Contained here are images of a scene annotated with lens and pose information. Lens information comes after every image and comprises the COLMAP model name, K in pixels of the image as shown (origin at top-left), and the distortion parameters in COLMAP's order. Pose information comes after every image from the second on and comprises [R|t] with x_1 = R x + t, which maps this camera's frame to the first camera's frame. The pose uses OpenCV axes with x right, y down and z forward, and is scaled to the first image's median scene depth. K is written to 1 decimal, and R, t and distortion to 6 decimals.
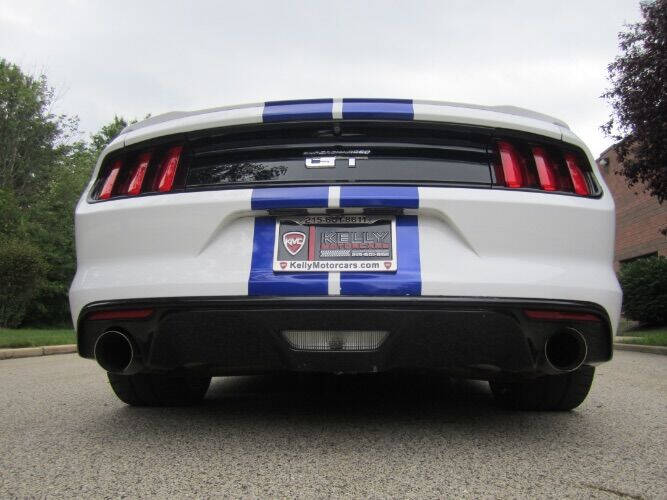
lens RADIAL K [[547.5, 0, 331.6], [0, 547.5, 253.2], [0, 0, 1]] dist [-0.074656, 0.043588]
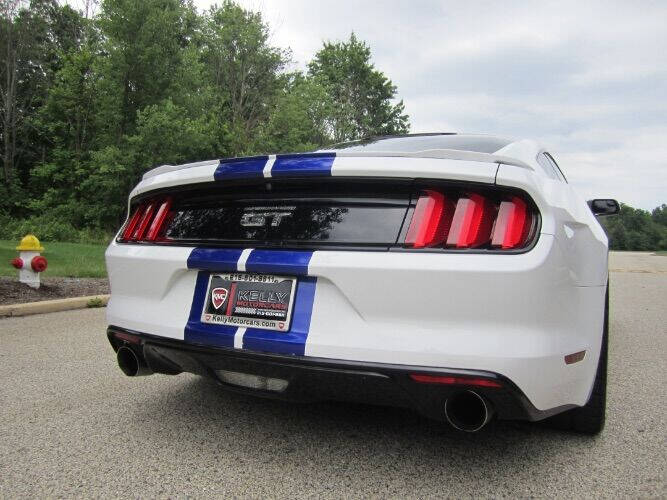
lens RADIAL K [[543.7, 0, 330.2], [0, 543.7, 250.9], [0, 0, 1]] dist [-0.067422, 0.019342]
pose [[0.913565, 0.021851, -0.406106, 0.632250], [0.045799, 0.986676, 0.156117, -0.294169], [0.404106, -0.161222, 0.900392, 0.053037]]
